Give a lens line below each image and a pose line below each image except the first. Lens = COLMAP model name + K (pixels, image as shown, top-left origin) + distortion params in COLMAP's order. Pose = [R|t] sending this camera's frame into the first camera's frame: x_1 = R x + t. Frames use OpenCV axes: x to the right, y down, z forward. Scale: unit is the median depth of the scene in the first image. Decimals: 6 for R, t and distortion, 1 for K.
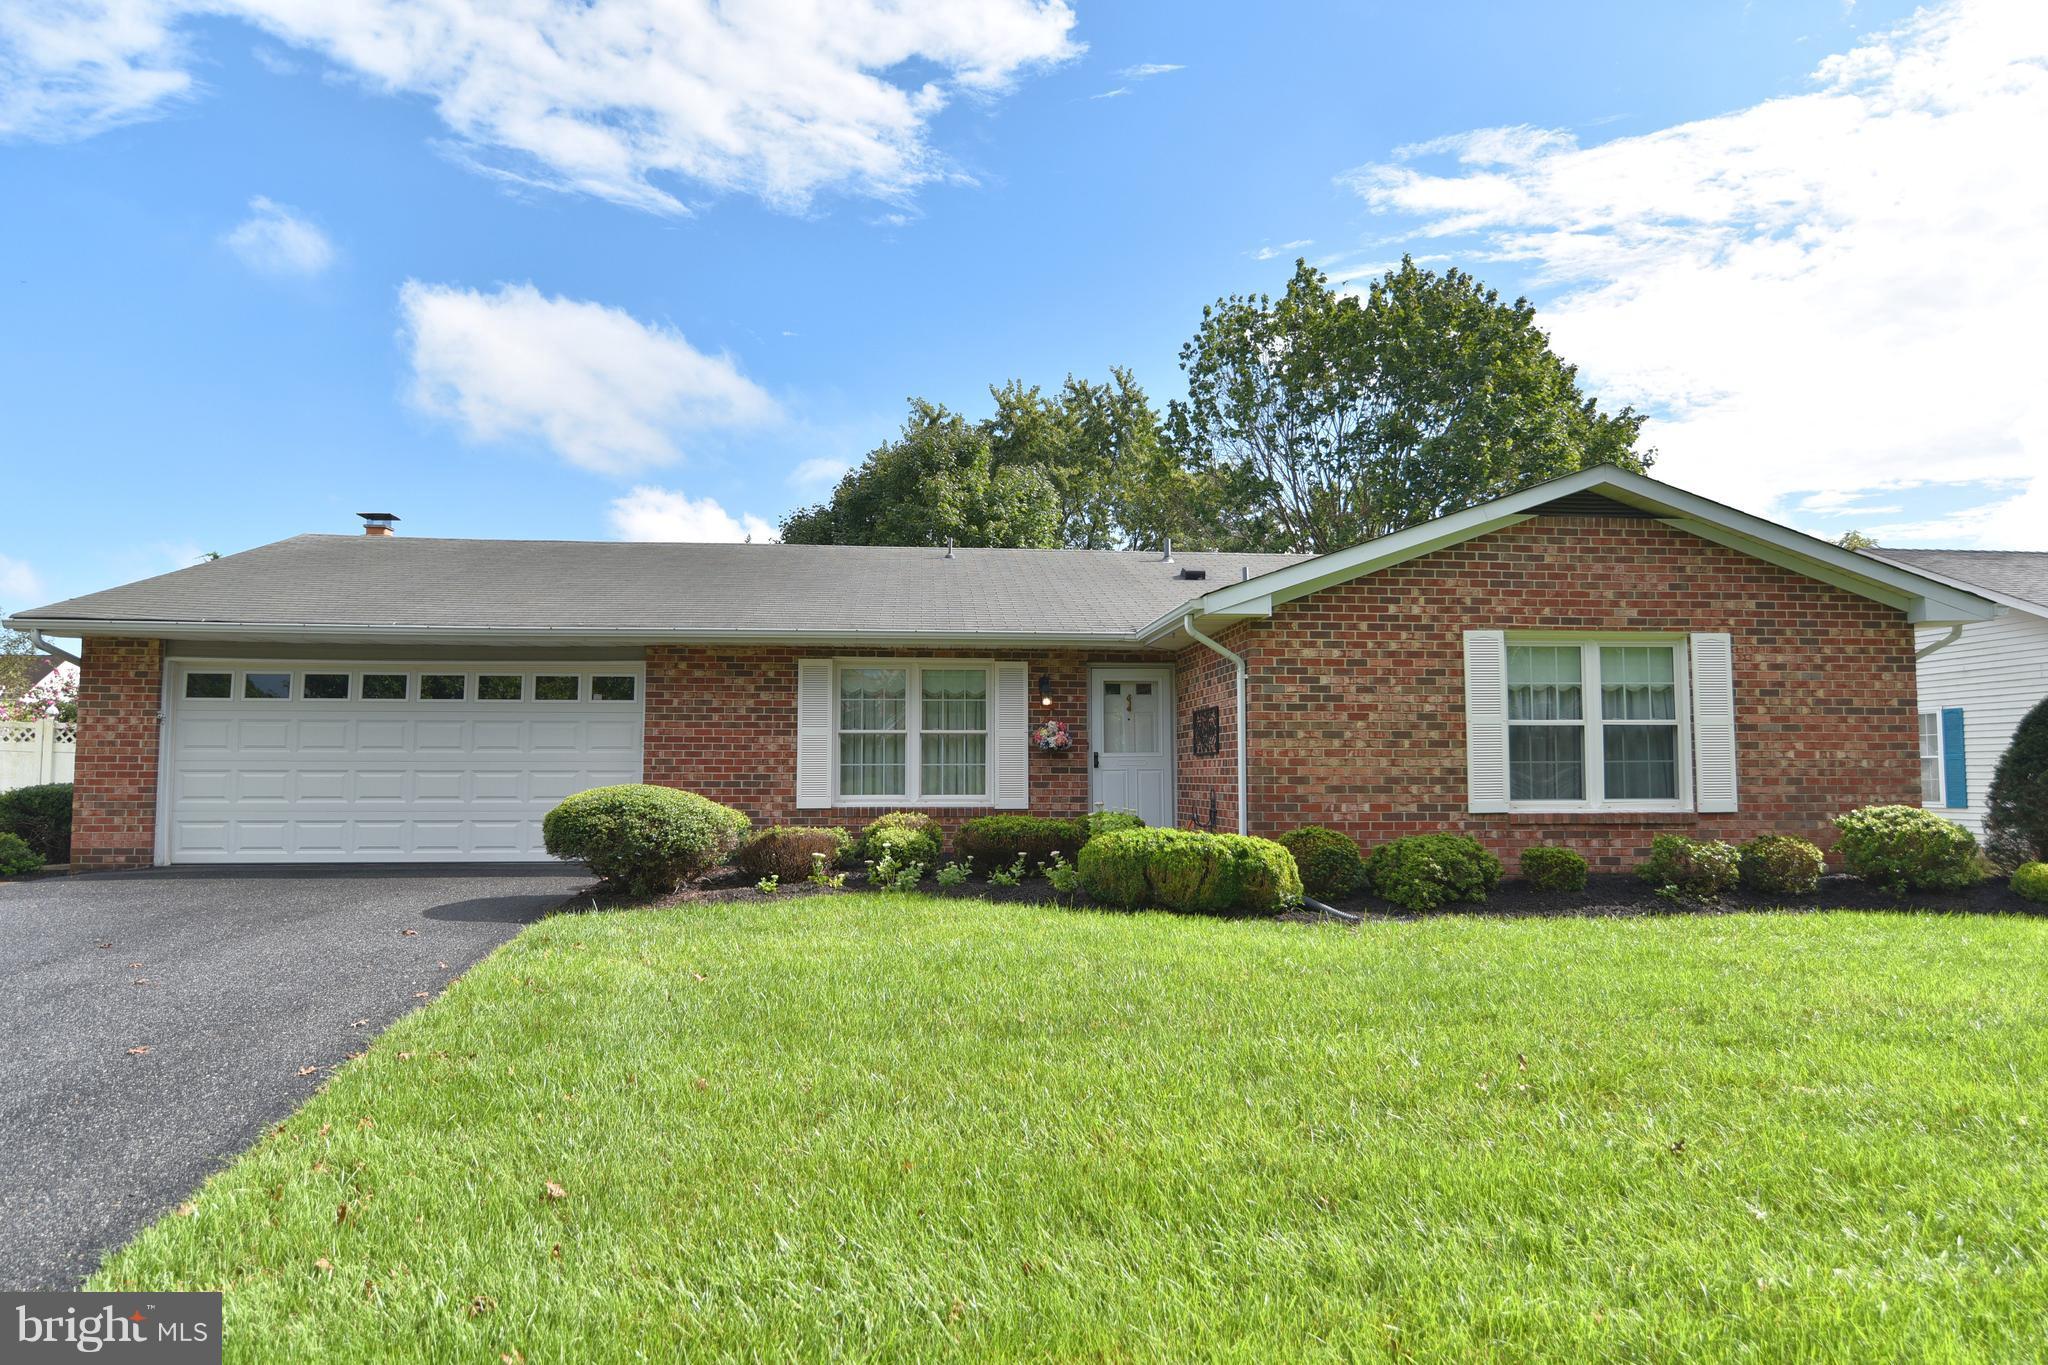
lens RADIAL K [[1249.9, 0, 1031.3], [0, 1249.9, 696.3], [0, 0, 1]] dist [-0.005038, 0.000493]
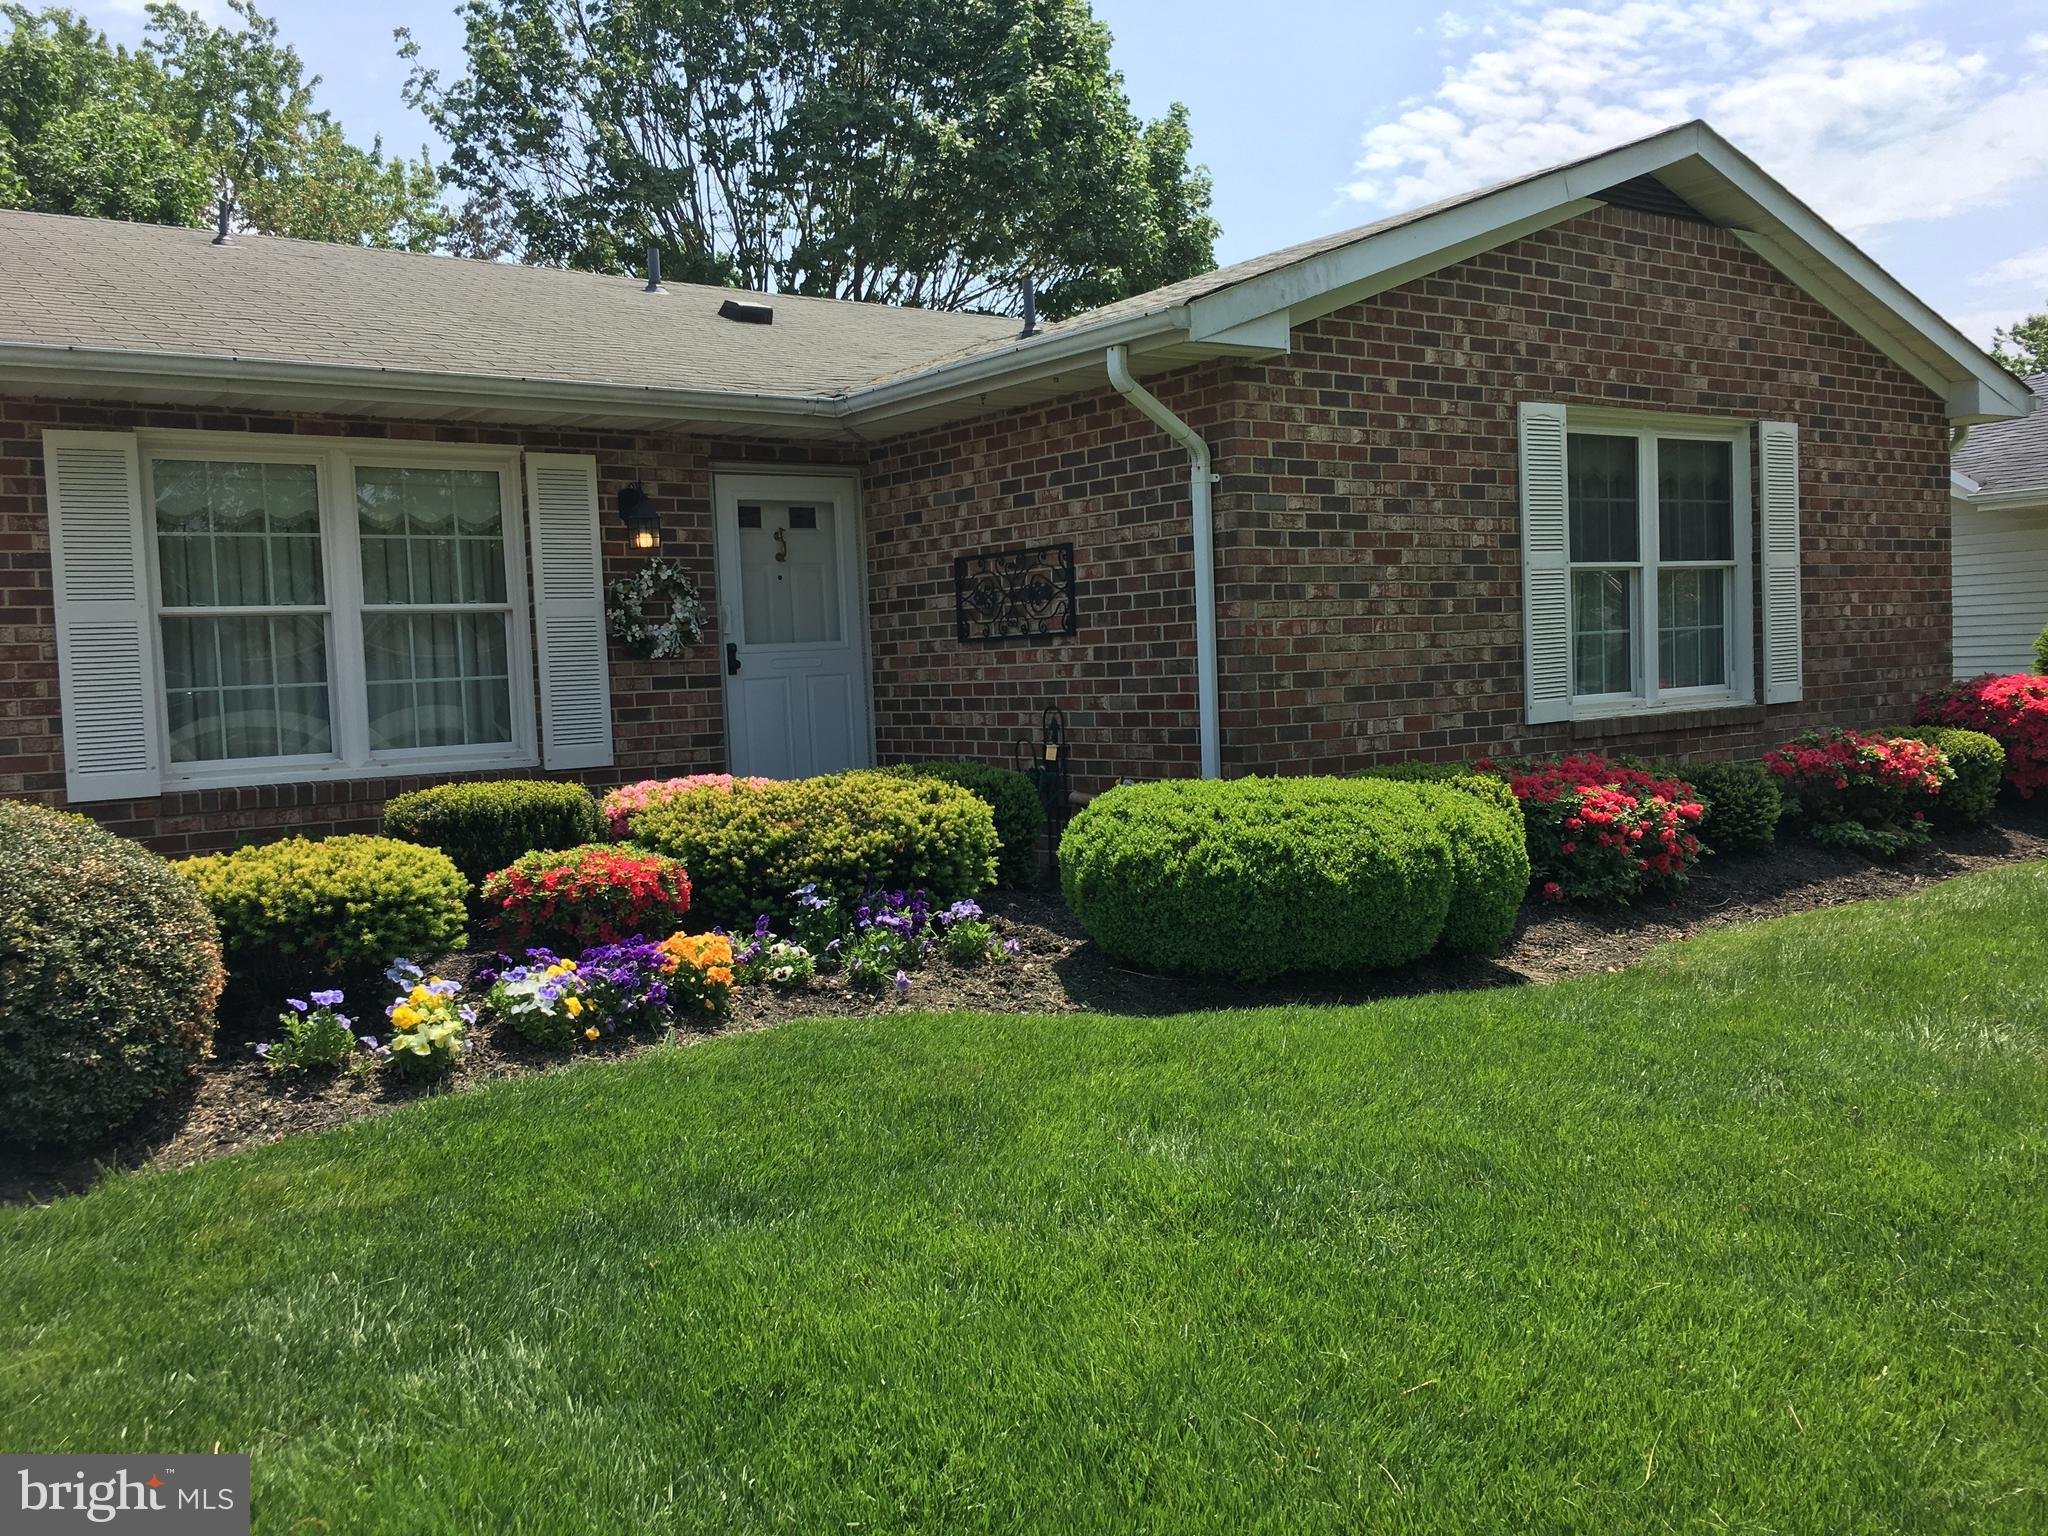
lens RADIAL K [[1730.8, 0, 1022.2], [0, 1730.8, 759.6], [0, 0, 1]] dist [0.068535, -0.084140]
pose [[0.858070, -0.063880, 0.509544, -0.253630], [0.008340, 0.993836, 0.110549, 0.018714], [-0.513464, -0.090609, 0.853314, 0.426523]]
